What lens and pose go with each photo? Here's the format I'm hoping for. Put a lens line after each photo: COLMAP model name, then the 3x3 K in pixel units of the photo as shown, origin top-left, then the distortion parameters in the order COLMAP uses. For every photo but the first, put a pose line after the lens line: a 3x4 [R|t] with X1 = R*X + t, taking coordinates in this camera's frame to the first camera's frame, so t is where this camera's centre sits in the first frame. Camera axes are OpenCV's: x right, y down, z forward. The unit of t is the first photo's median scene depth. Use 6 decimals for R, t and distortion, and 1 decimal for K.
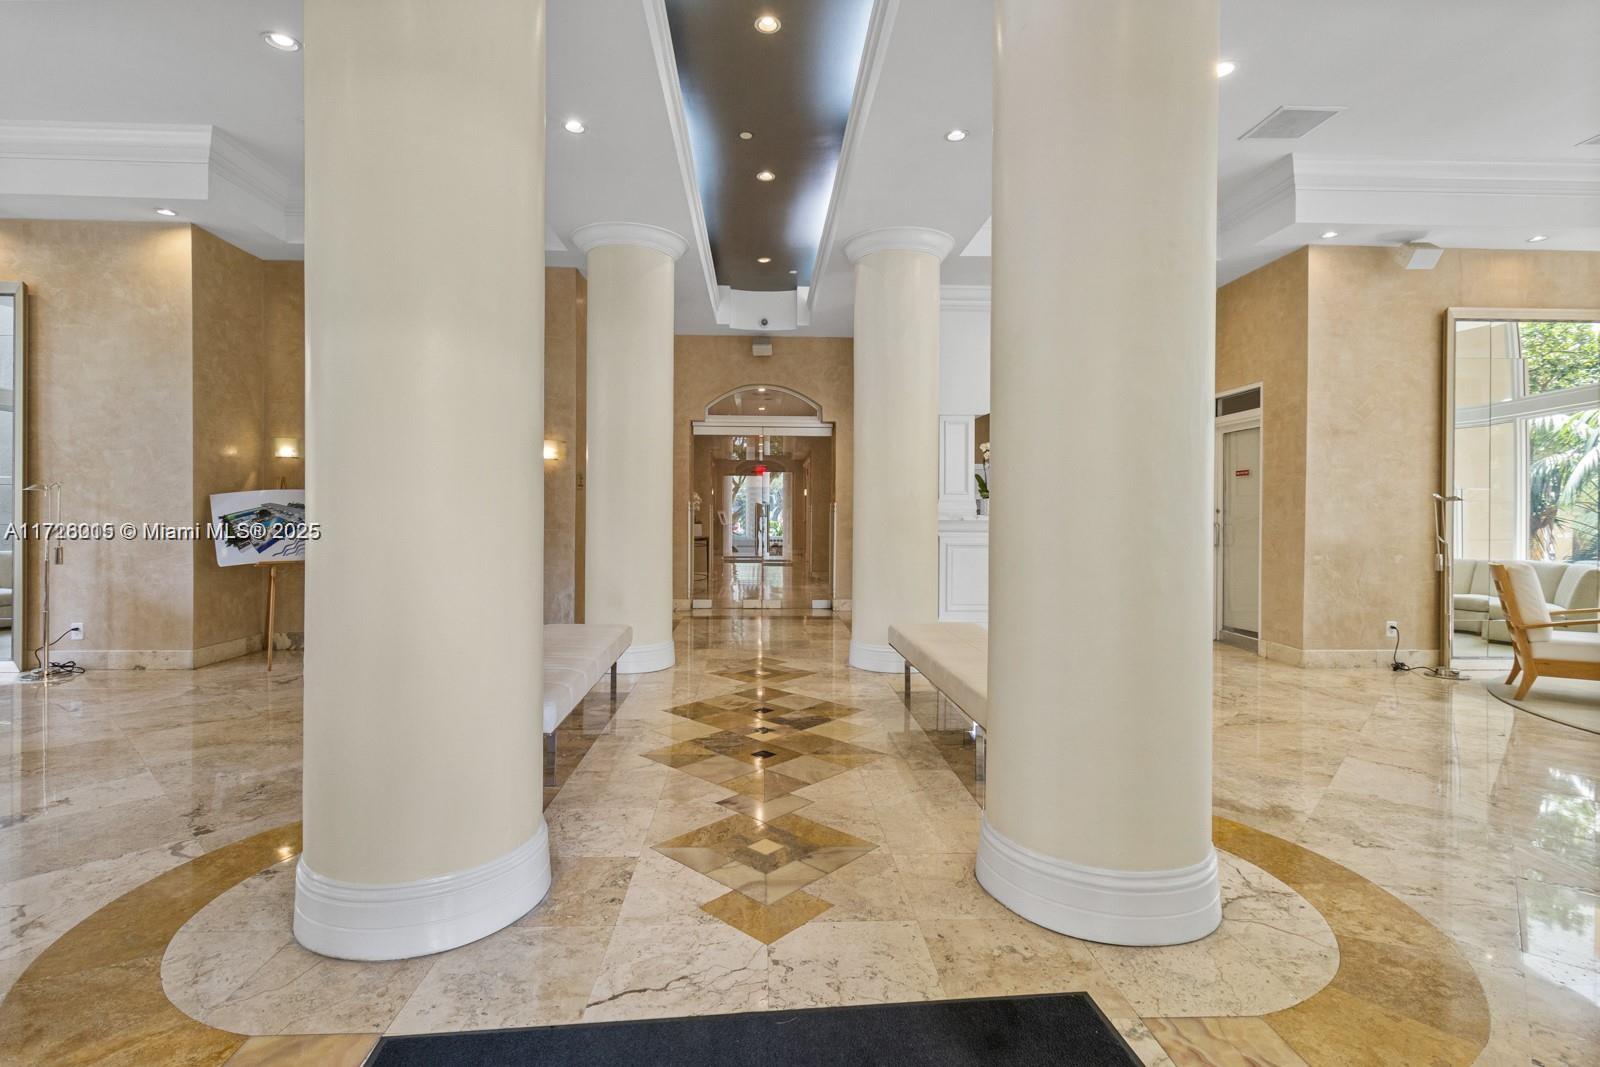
lens RADIAL K [[762.0, 0, 795.2], [0, 762.0, 524.4], [0, 0, 1]] dist [0.002683, 0.001151]
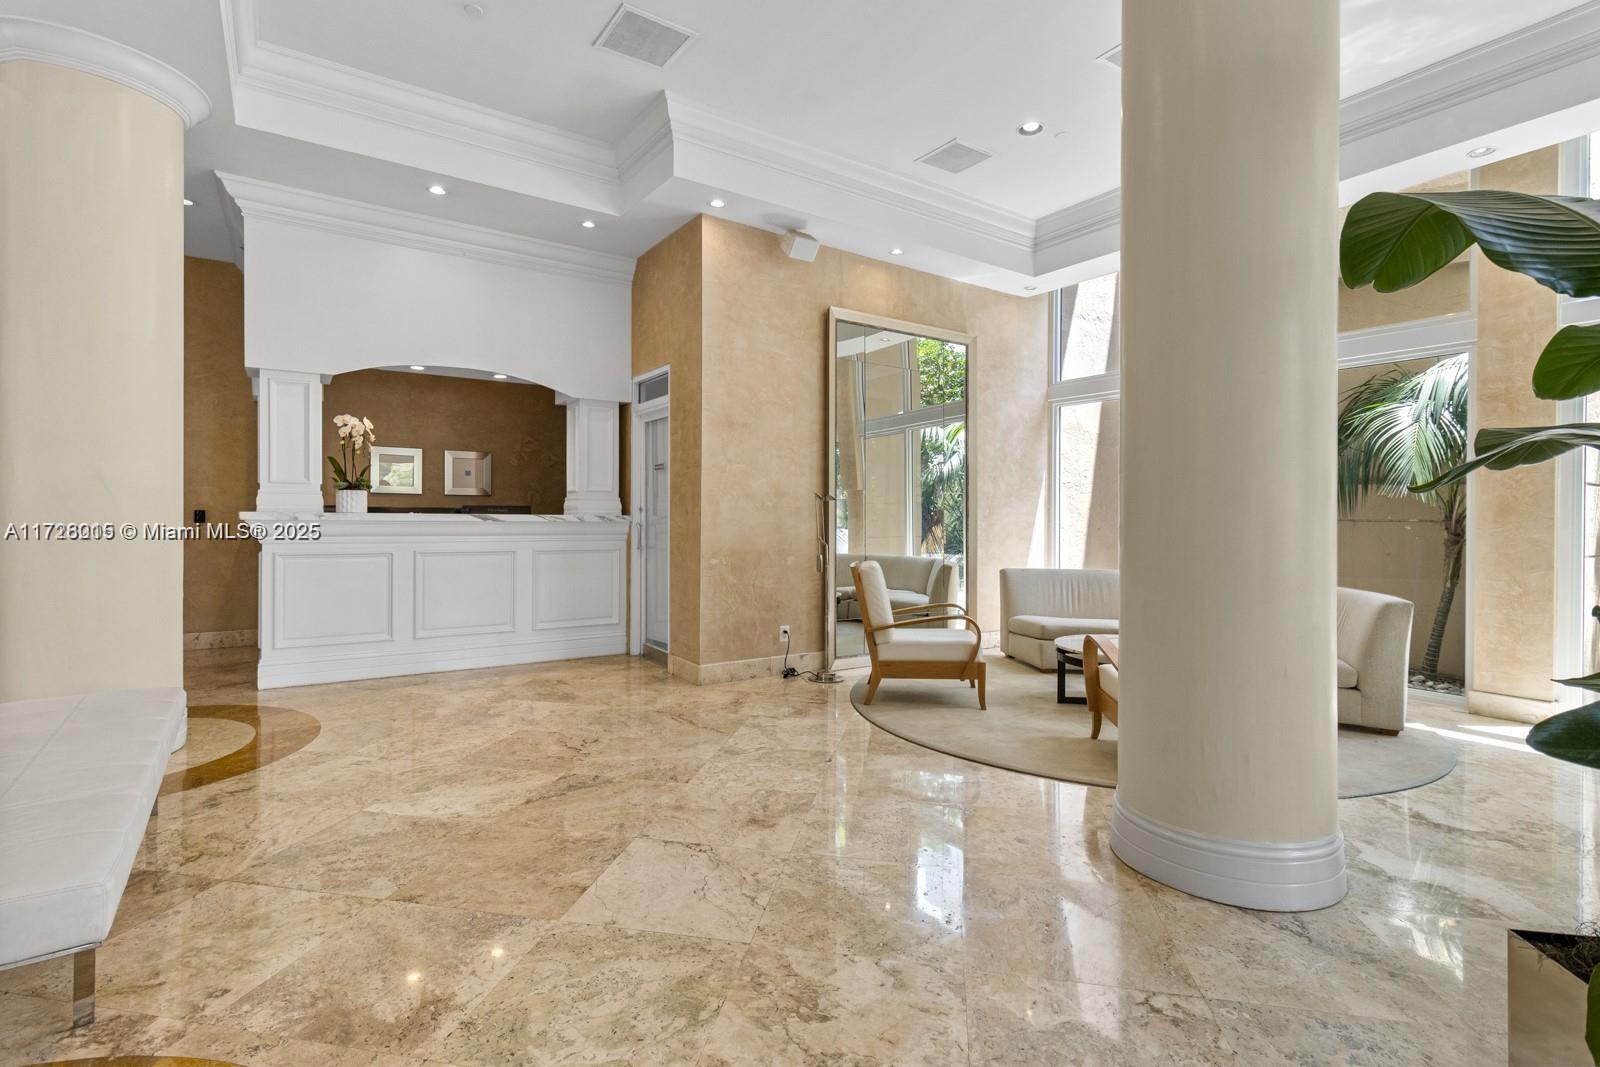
lens RADIAL K [[751.7, 0, 799.9], [0, 751.7, 515.0], [0, 0, 1]] dist [0.000224, 0.000328]
pose [[0.851805, 0.004696, 0.523837, 0.306579], [0.001378, 0.999936, -0.011205, -0.001255], [-0.523857, 0.010267, 0.851745, 0.187851]]
